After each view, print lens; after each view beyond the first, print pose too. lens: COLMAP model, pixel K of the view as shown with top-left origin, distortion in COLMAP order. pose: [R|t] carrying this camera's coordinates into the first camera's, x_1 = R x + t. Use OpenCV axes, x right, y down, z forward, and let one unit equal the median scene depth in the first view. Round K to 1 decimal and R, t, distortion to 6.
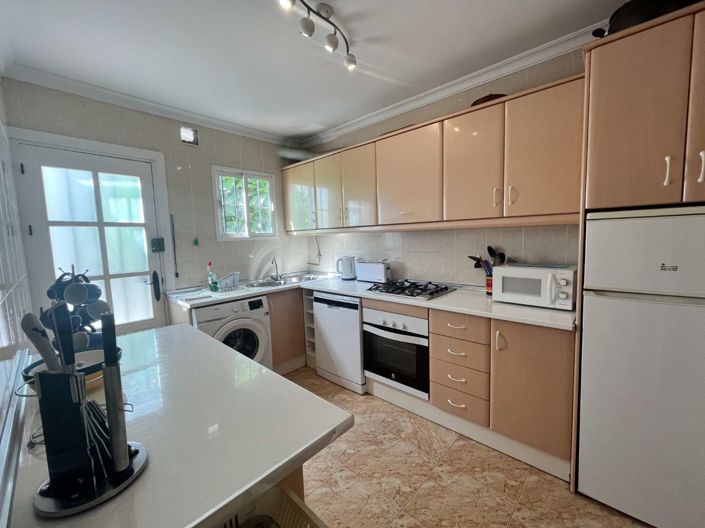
lens RADIAL K [[284.1, 0, 352.4], [0, 284.1, 261.9], [0, 0, 1]] dist [-0.003354, -0.000724]
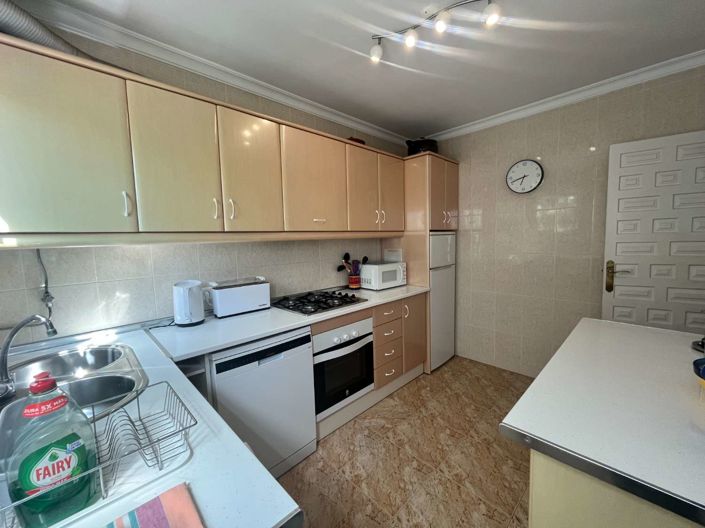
lens RADIAL K [[284.1, 0, 350.0], [0, 284.1, 266.5], [0, 0, 1]] dist [-0.003354, -0.000724]
pose [[0.060306, -0.064089, 0.996120, -0.675173], [0.117871, 0.991412, 0.056650, -0.057157], [-0.991196, 0.113998, 0.067343, 0.775136]]
